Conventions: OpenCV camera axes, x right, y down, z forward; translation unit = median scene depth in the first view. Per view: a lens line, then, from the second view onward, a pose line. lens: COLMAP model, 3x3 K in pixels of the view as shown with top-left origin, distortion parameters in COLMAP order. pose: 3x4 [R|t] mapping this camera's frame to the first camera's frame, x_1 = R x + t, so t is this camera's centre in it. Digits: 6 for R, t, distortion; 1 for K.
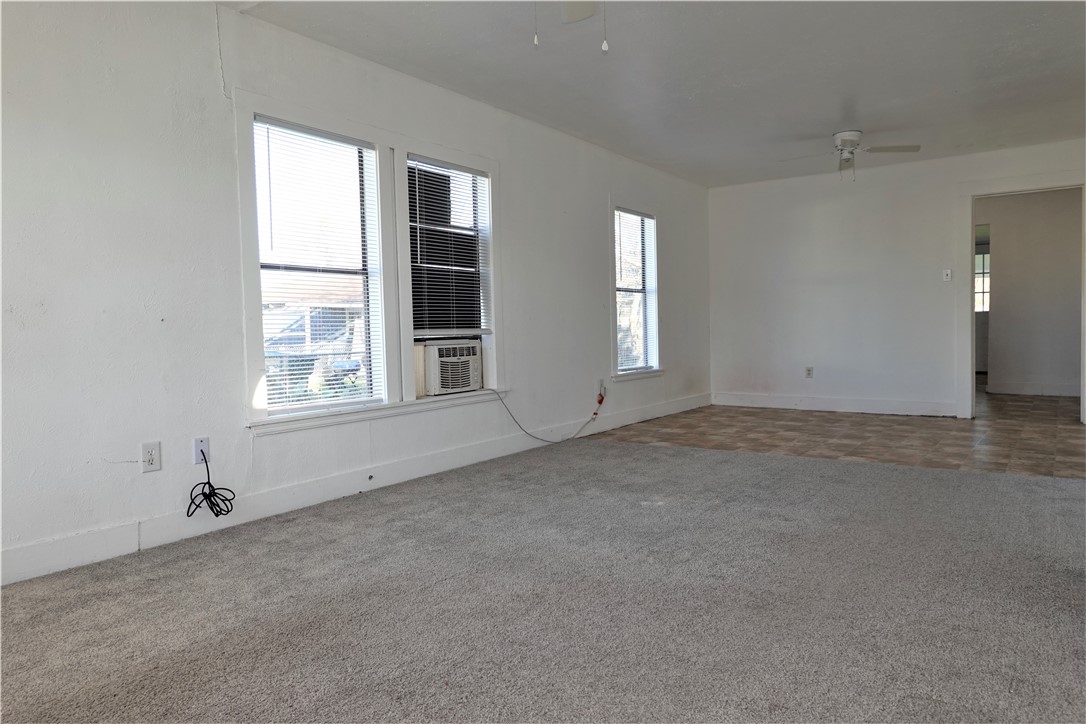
lens RADIAL K [[728.8, 0, 543.5], [0, 728.8, 361.5], [0, 0, 1]] dist [-0.000270, 0.004104]
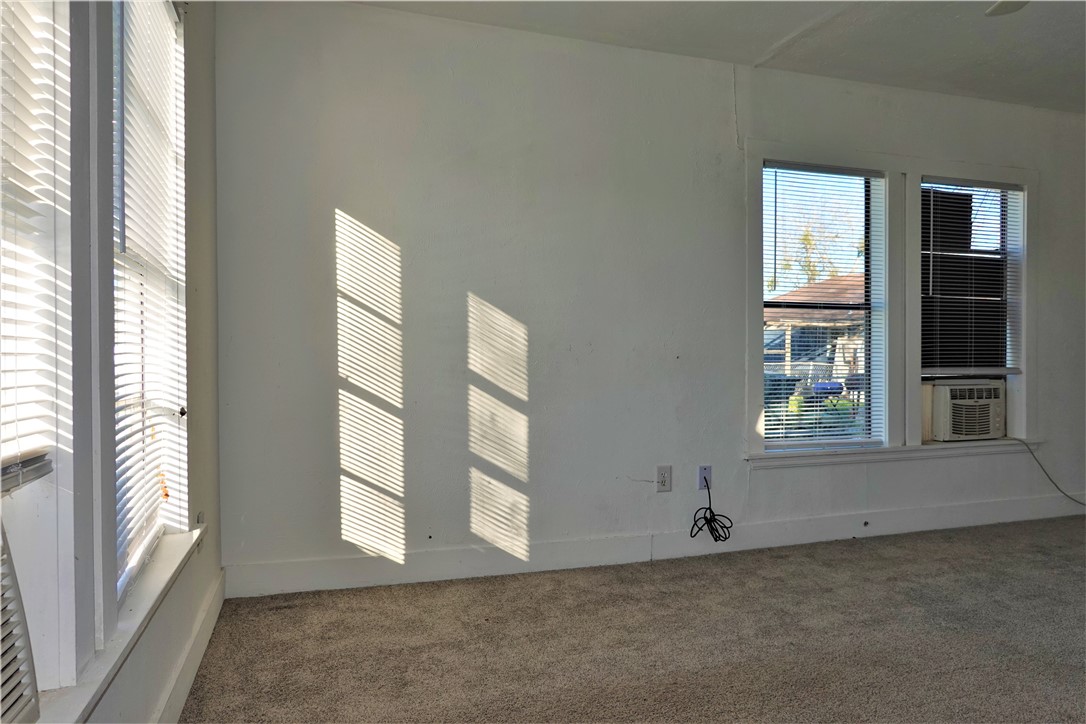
lens RADIAL K [[725.7, 0, 540.2], [0, 725.7, 359.9], [0, 0, 1]] dist [0.002323, -0.005335]
pose [[0.803361, 0.031687, -0.594648, -0.027141], [-0.044923, 0.998963, -0.007459, -0.032711], [0.593795, 0.032706, 0.803951, -0.020830]]
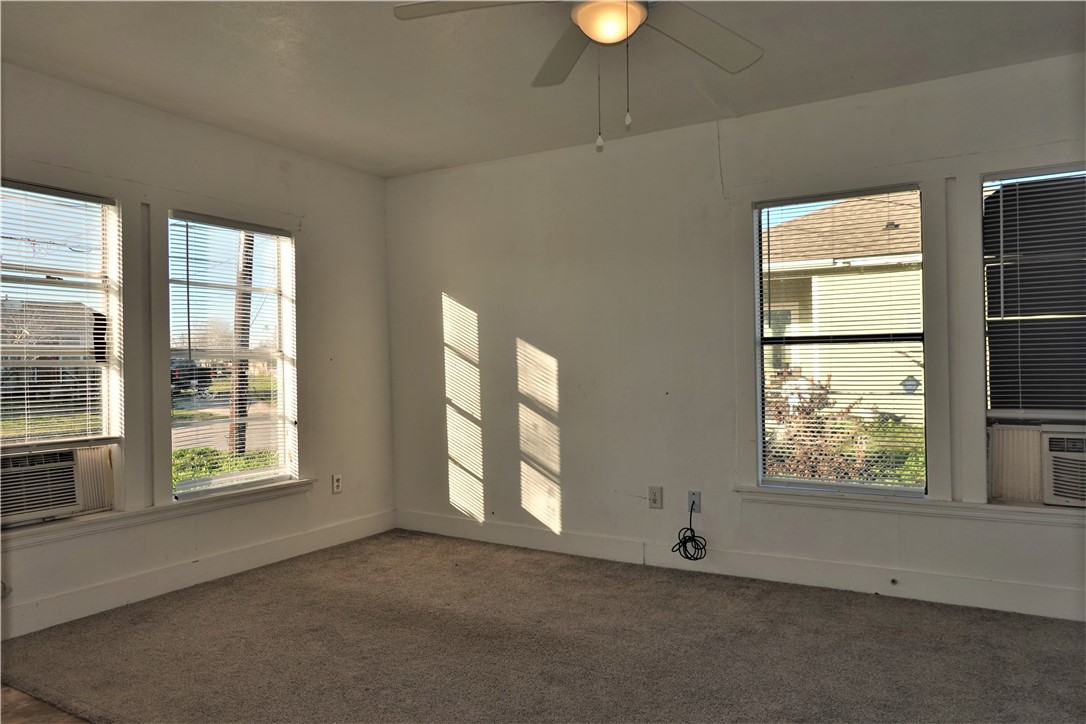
lens RADIAL K [[738.5, 0, 540.5], [0, 738.5, 348.2], [0, 0, 1]] dist [-0.042492, 0.001336]
pose [[0.074813, 0.023246, -0.996927, 0.667594], [-0.028606, 0.999367, 0.021156, -0.137930], [0.996787, 0.026936, 0.075430, 0.618186]]
